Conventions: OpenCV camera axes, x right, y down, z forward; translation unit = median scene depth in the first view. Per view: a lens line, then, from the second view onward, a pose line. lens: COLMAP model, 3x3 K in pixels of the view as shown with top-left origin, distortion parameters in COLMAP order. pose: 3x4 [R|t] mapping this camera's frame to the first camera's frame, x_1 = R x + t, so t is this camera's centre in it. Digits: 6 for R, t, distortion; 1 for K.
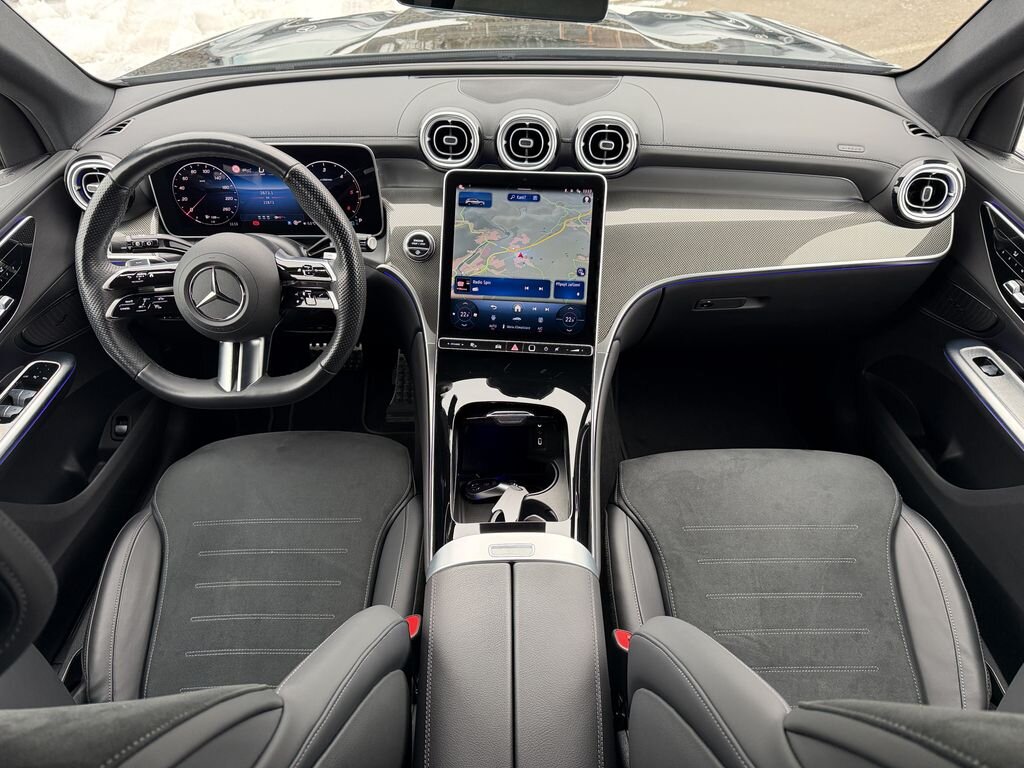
lens RADIAL K [[718.1, 0, 497.2], [0, 718.1, 375.6], [0, 0, 1]] dist [0.059413, -0.073085]
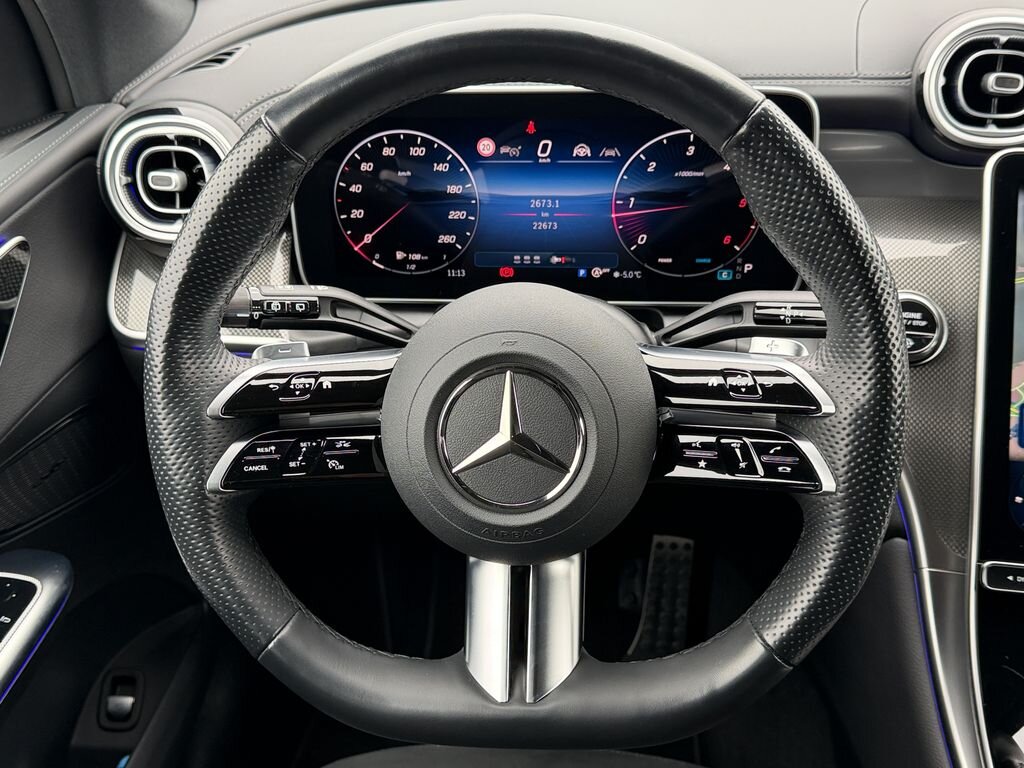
lens RADIAL K [[1078.4, 0, 512.0], [0, 1078.4, 384.0], [0, 0, 1]] dist [0.175629, -0.368725]
pose [[0.997137, 0.031372, -0.068796, -0.296859], [-0.040965, 0.988904, -0.142798, -0.052129], [0.063553, 0.145207, 0.987358, 0.379966]]
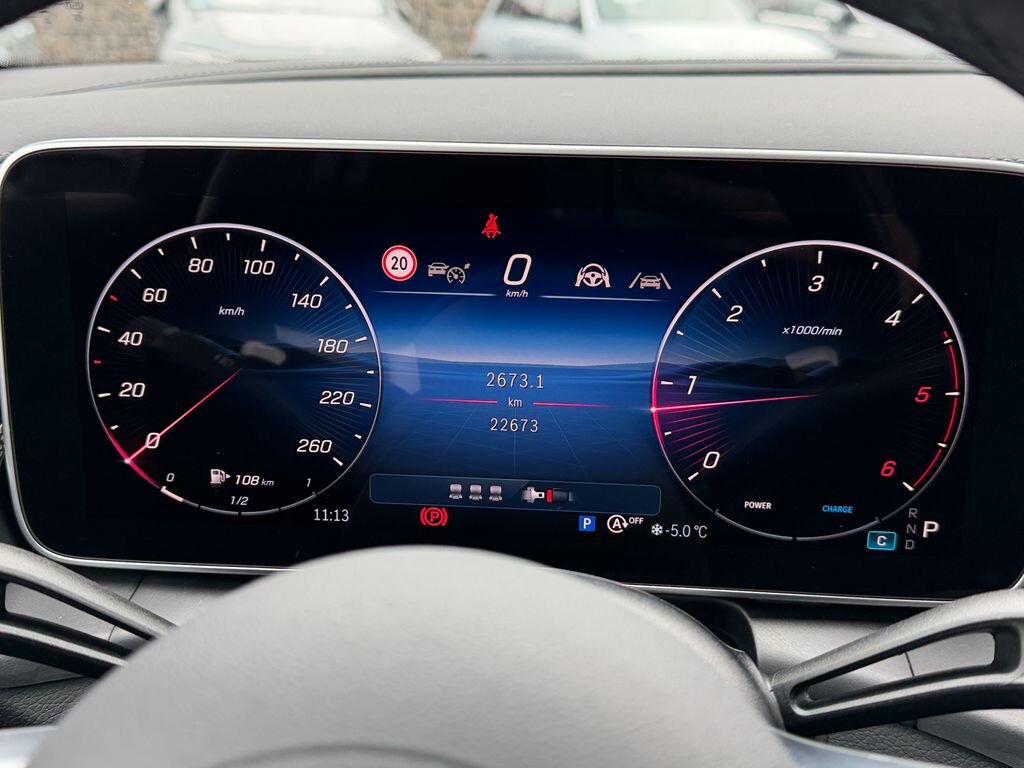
lens RADIAL K [[1078.4, 0, 512.0], [0, 1078.4, 384.0], [0, 0, 1]] dist [0.175629, -0.368725]
pose [[0.997428, 0.052253, -0.049056, -0.310848], [-0.066396, 0.931407, -0.357873, -0.139603], [0.026991, 0.360210, 0.932481, 0.718094]]
